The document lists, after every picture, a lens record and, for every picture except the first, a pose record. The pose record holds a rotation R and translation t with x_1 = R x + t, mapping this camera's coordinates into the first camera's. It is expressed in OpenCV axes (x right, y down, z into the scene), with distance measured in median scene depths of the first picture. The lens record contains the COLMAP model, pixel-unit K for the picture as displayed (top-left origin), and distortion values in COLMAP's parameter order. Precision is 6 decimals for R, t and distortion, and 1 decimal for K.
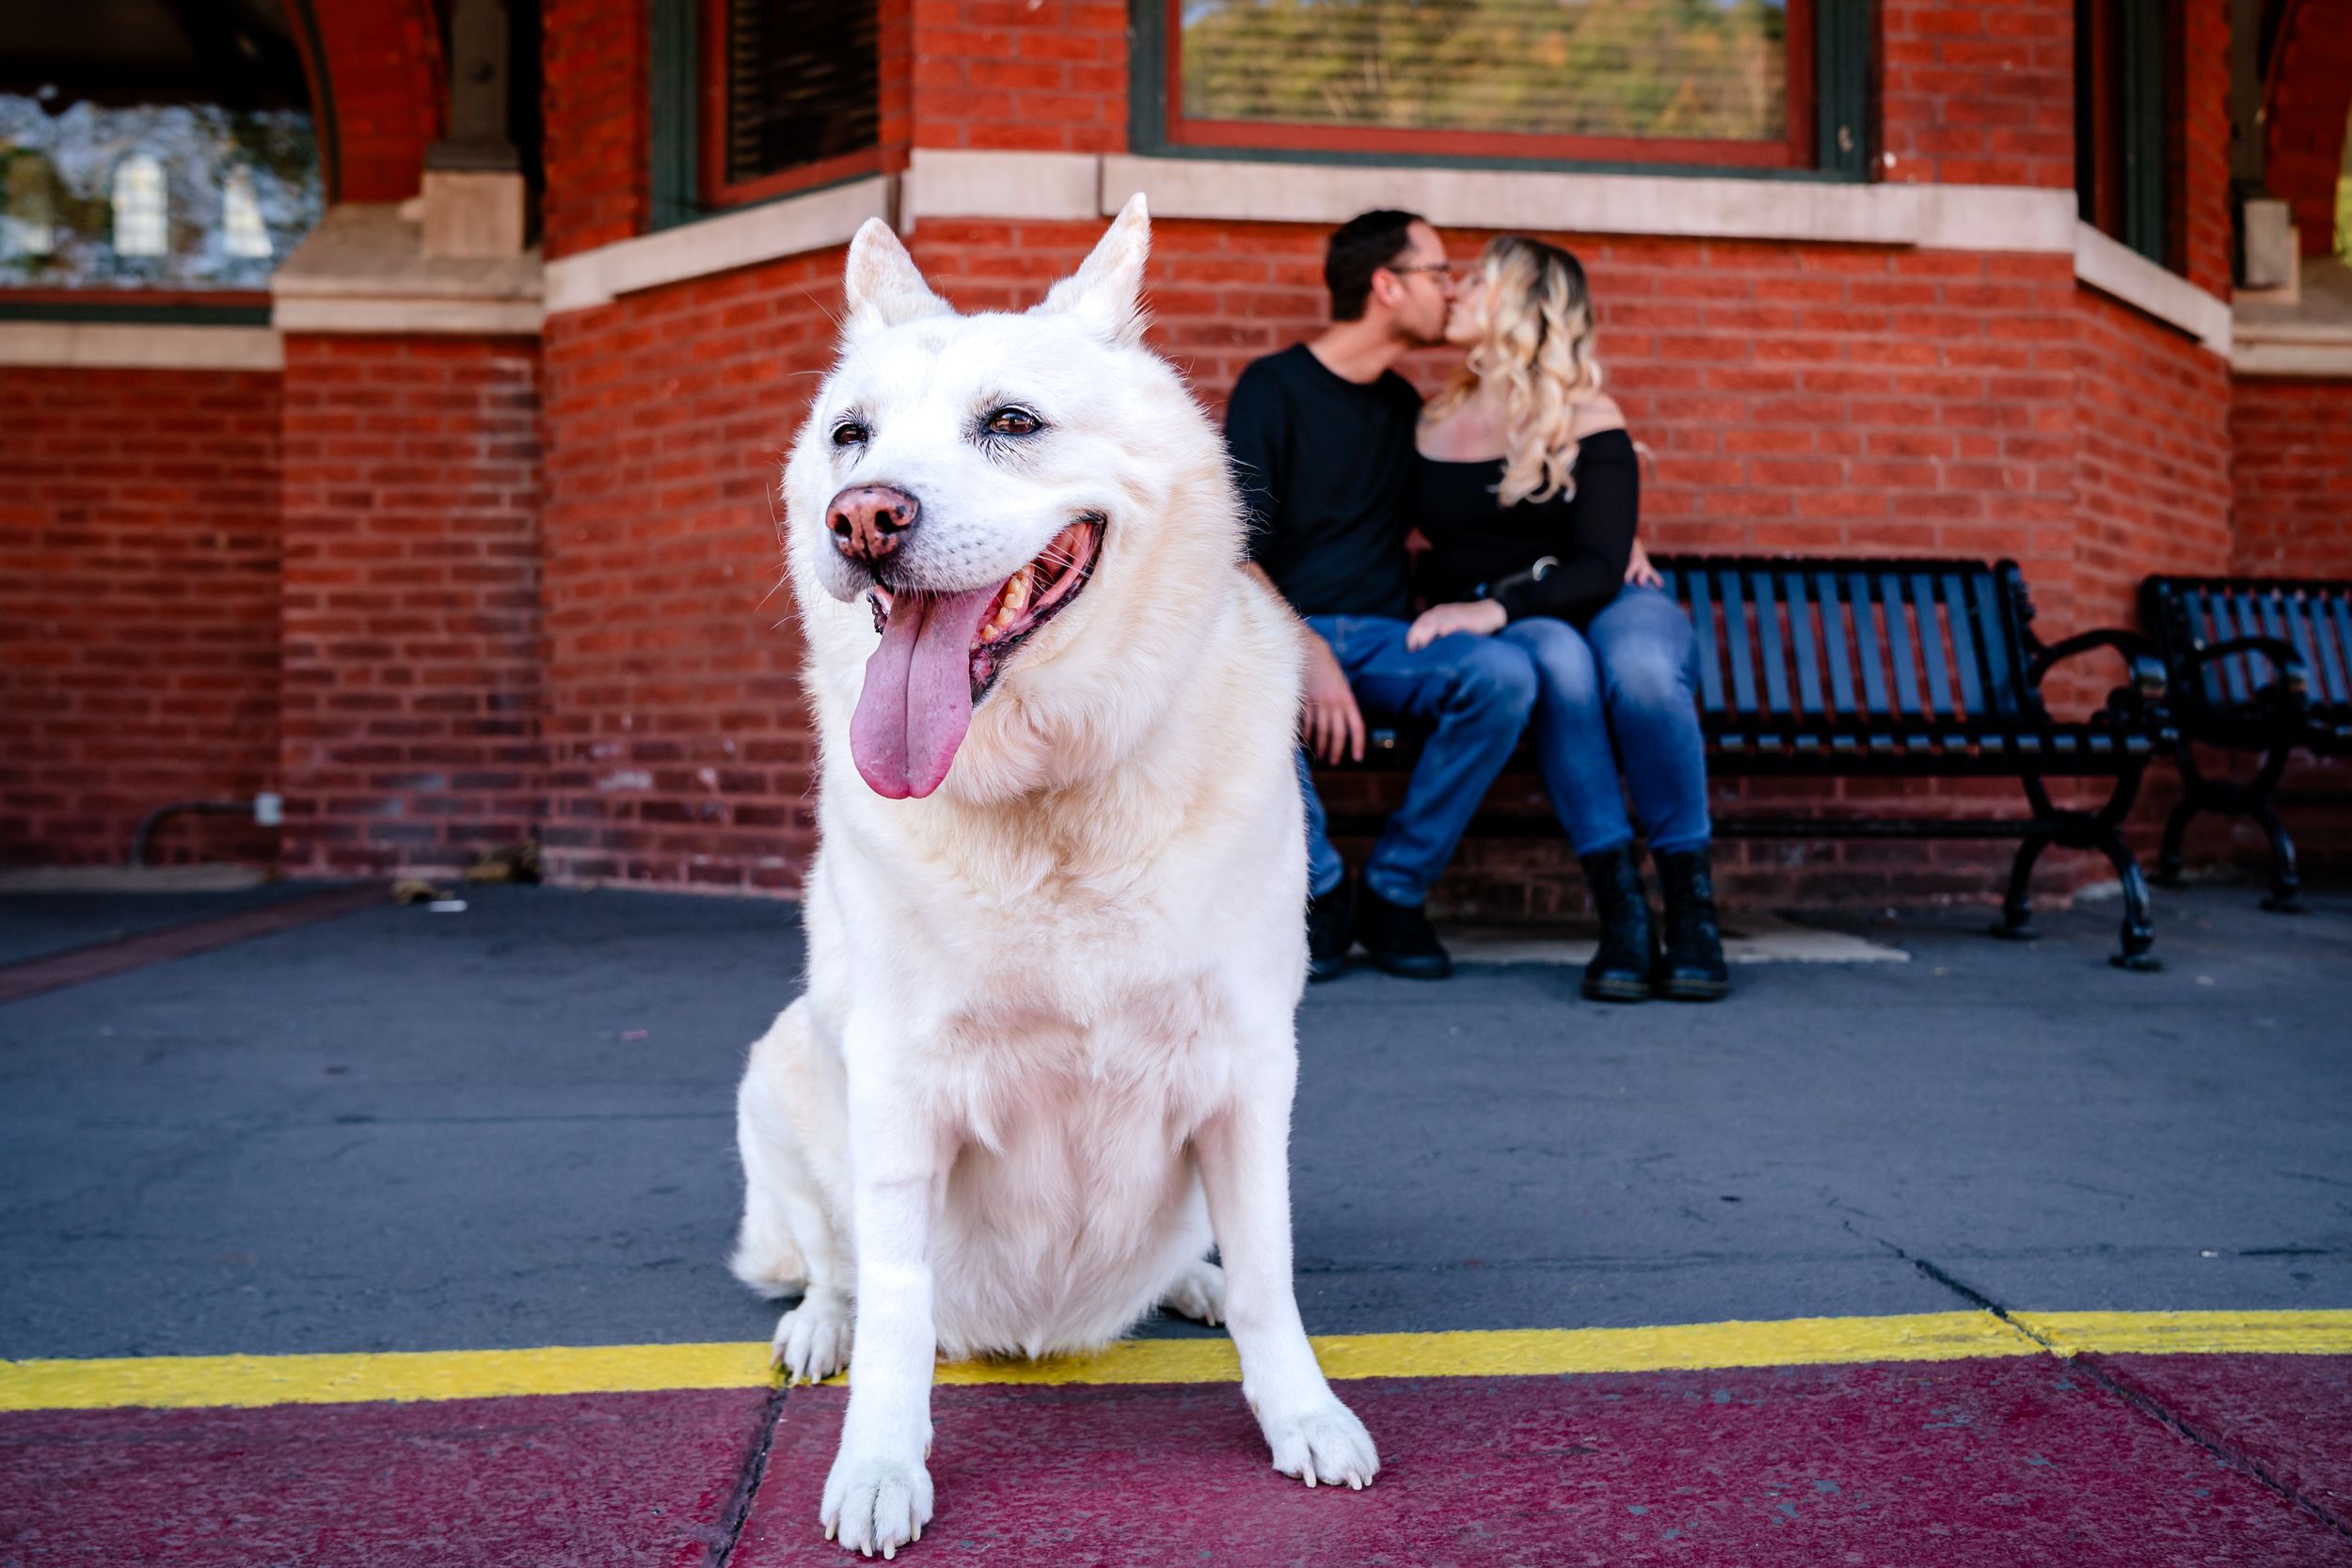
lens RADIAL K [[1681.5, 0, 1171.6], [0, 1681.5, 783.1], [0, 0, 1]] dist [-0.012076, -0.001980]
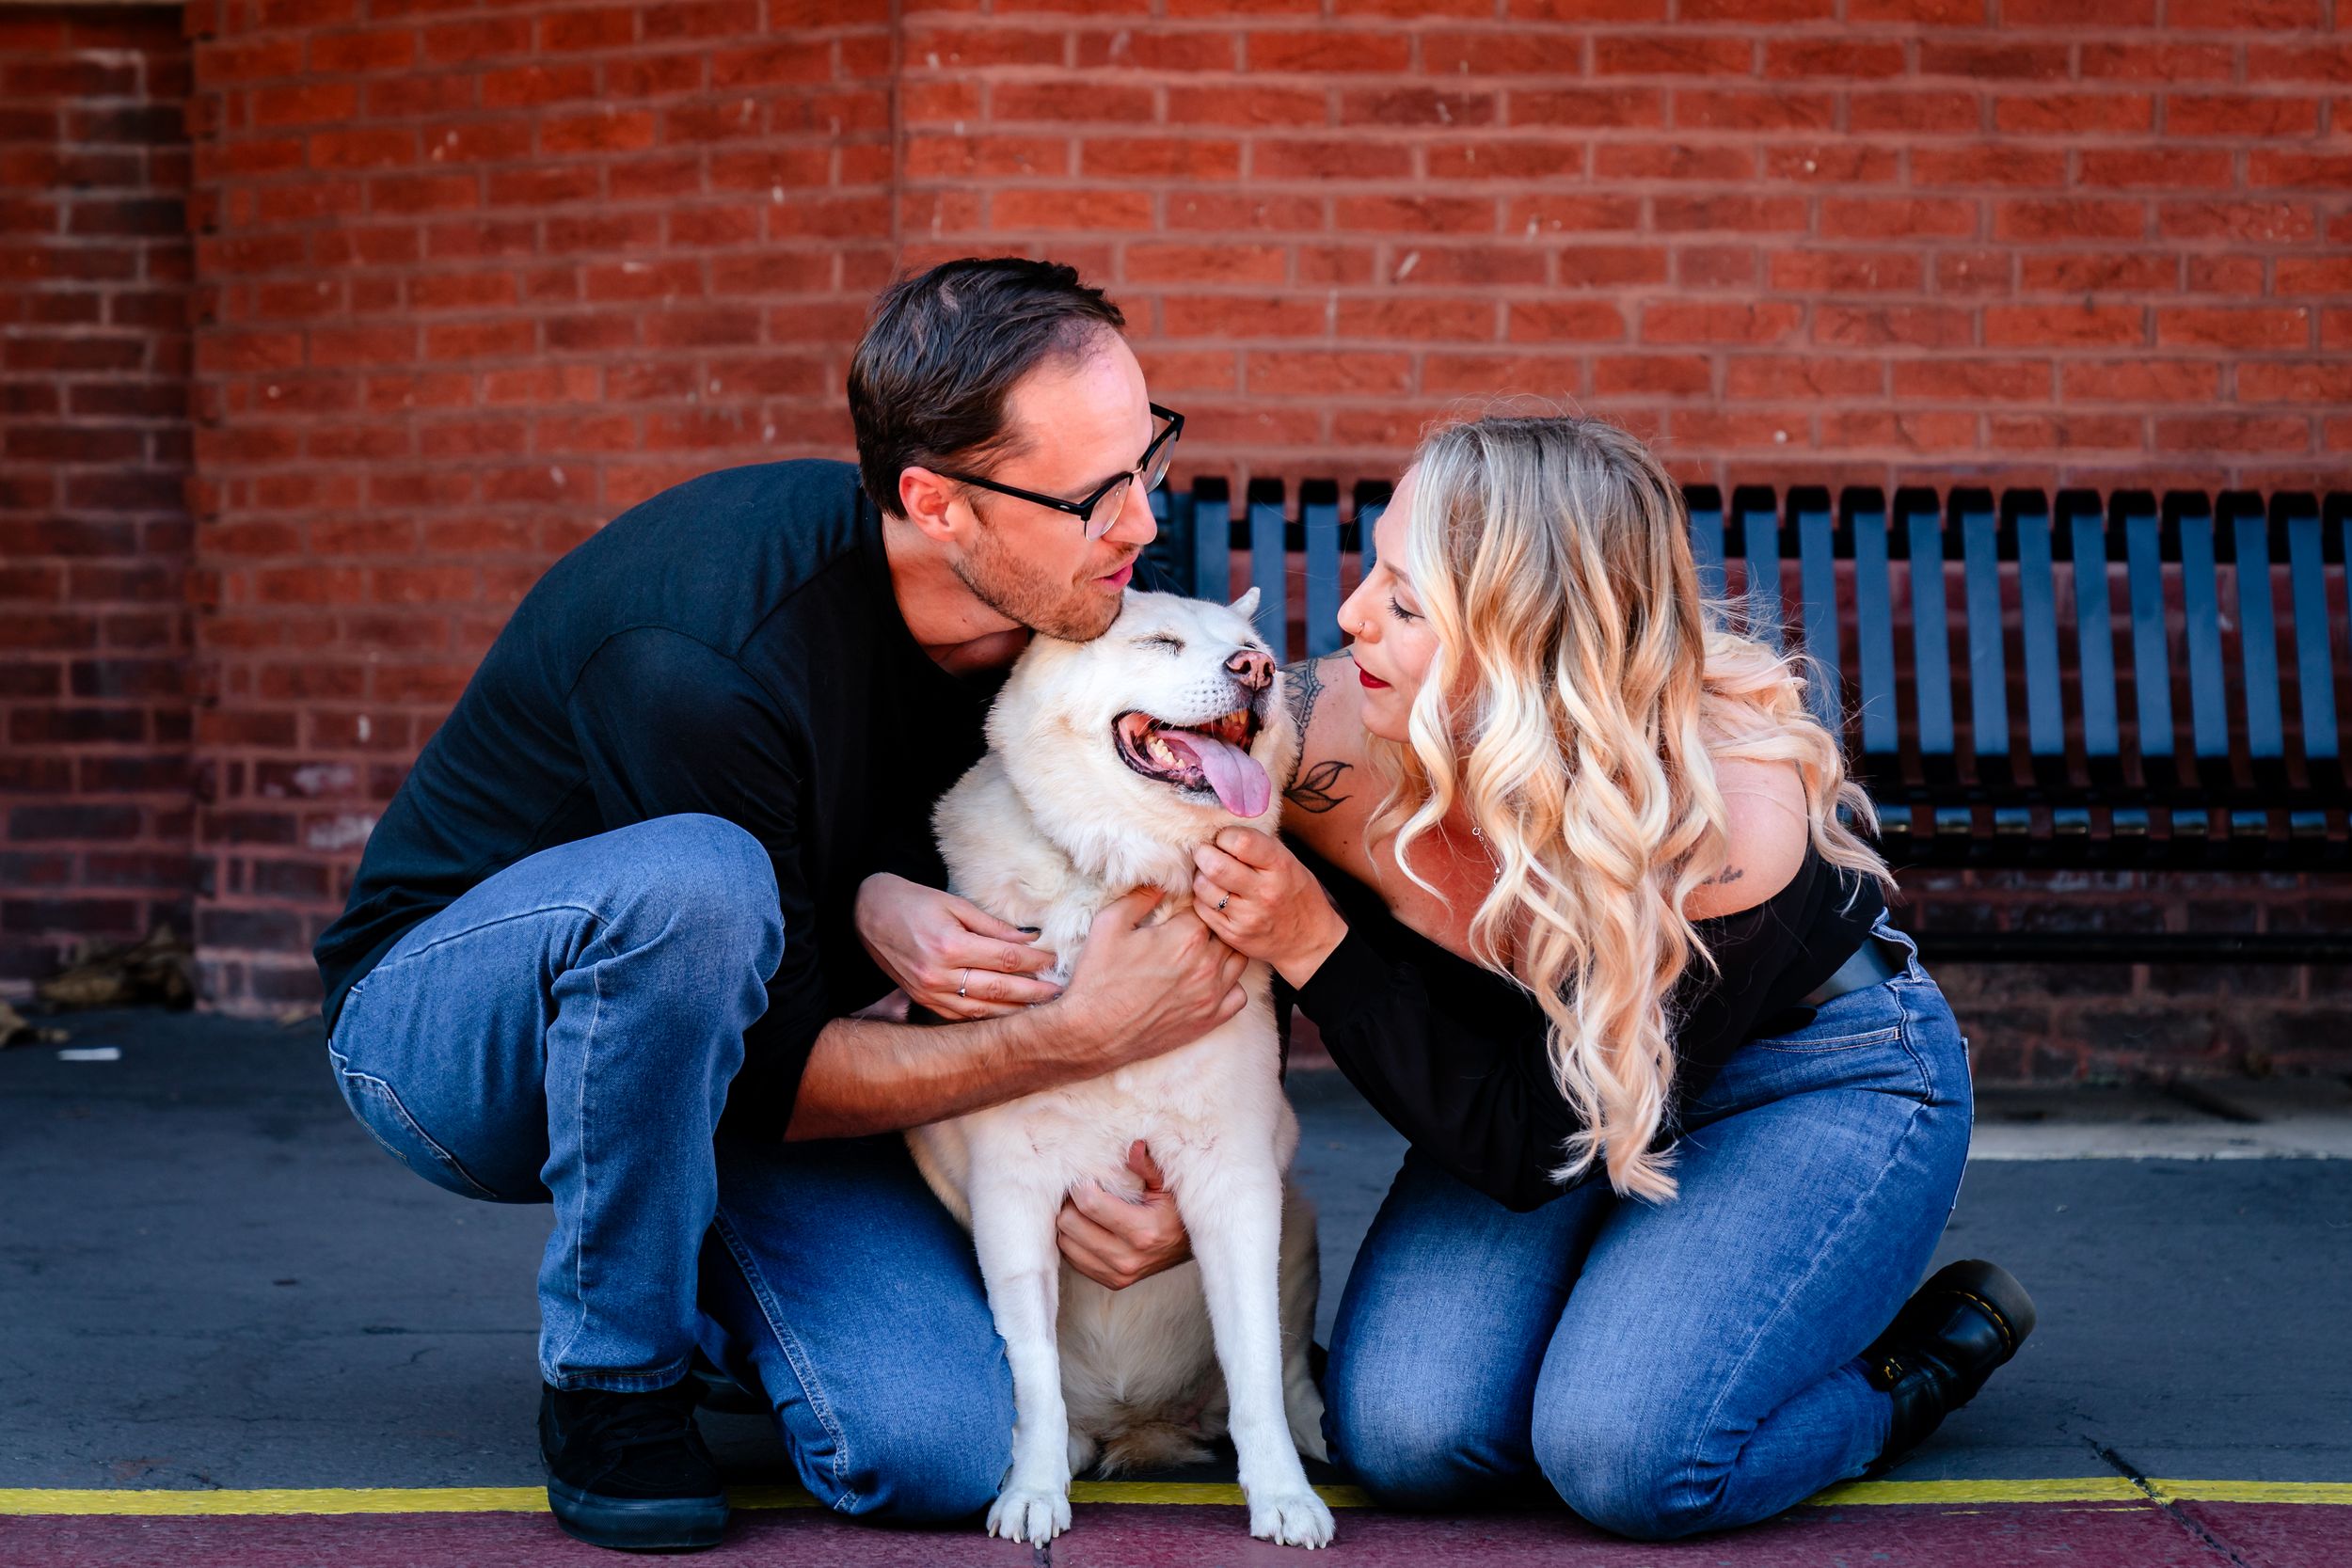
lens RADIAL K [[4758.0, 0, 1176.0], [0, 4758.0, 785.4], [0, 0, 1]] dist [0.054897, 0.000000]
pose [[0.999812, 0.005006, -0.018712, -0.019349], [-0.004524, 0.999658, 0.025748, -0.058797], [0.018835, -0.025658, 0.999493, -0.591864]]
